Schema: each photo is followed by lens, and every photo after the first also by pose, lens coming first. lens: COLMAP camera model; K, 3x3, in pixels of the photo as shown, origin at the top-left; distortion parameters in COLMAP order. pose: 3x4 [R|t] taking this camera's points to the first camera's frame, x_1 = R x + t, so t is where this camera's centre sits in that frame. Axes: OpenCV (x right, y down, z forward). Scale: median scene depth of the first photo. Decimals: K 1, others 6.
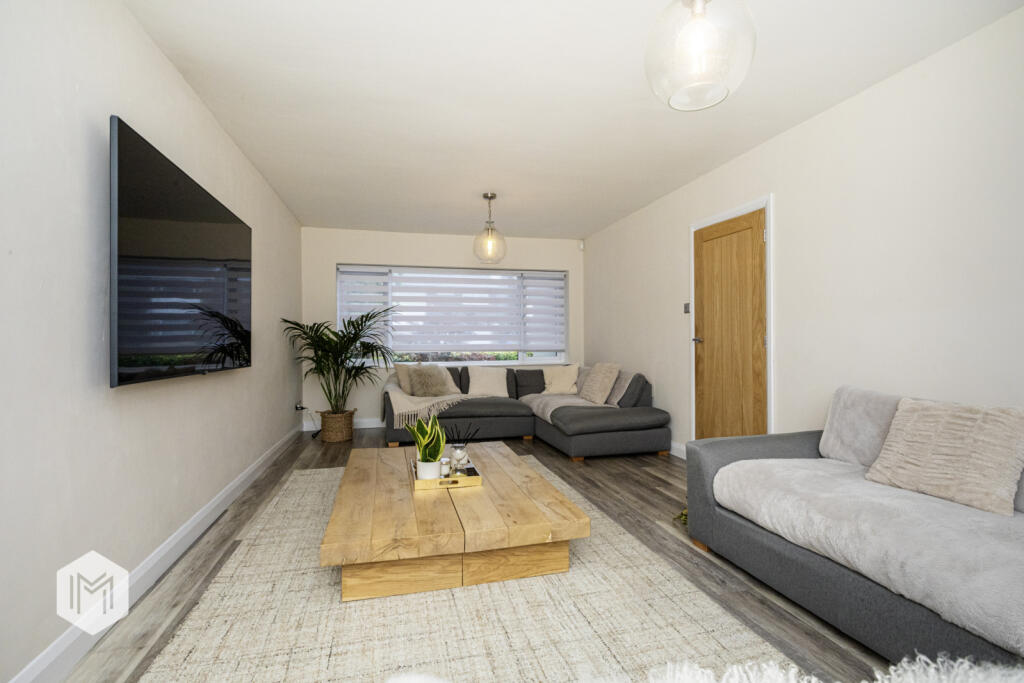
lens RADIAL K [[482.7, 0, 512.0], [0, 482.7, 341.5], [0, 0, 1]] dist [0.005412, 0.000179]
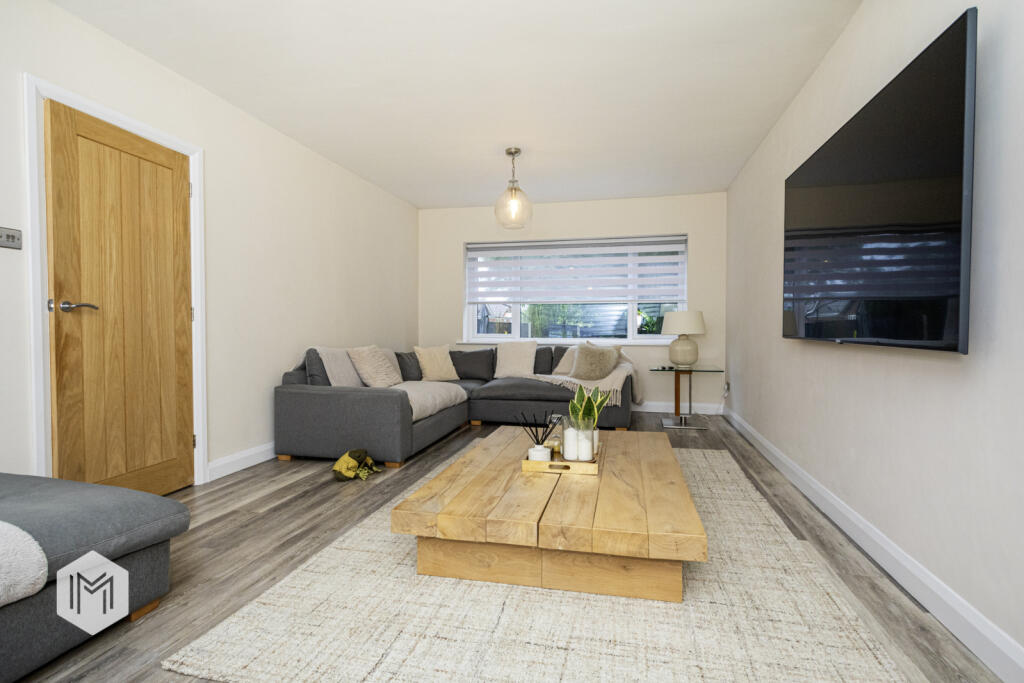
lens RADIAL K [[482.7, 0, 512.0], [0, 482.7, 341.5], [0, 0, 1]] dist [0.005412, 0.000179]
pose [[-0.883494, -0.009182, 0.468353, -0.411047], [0.003064, 0.999673, 0.025378, 0.031094], [-0.468433, 0.023857, -0.883177, 1.600832]]
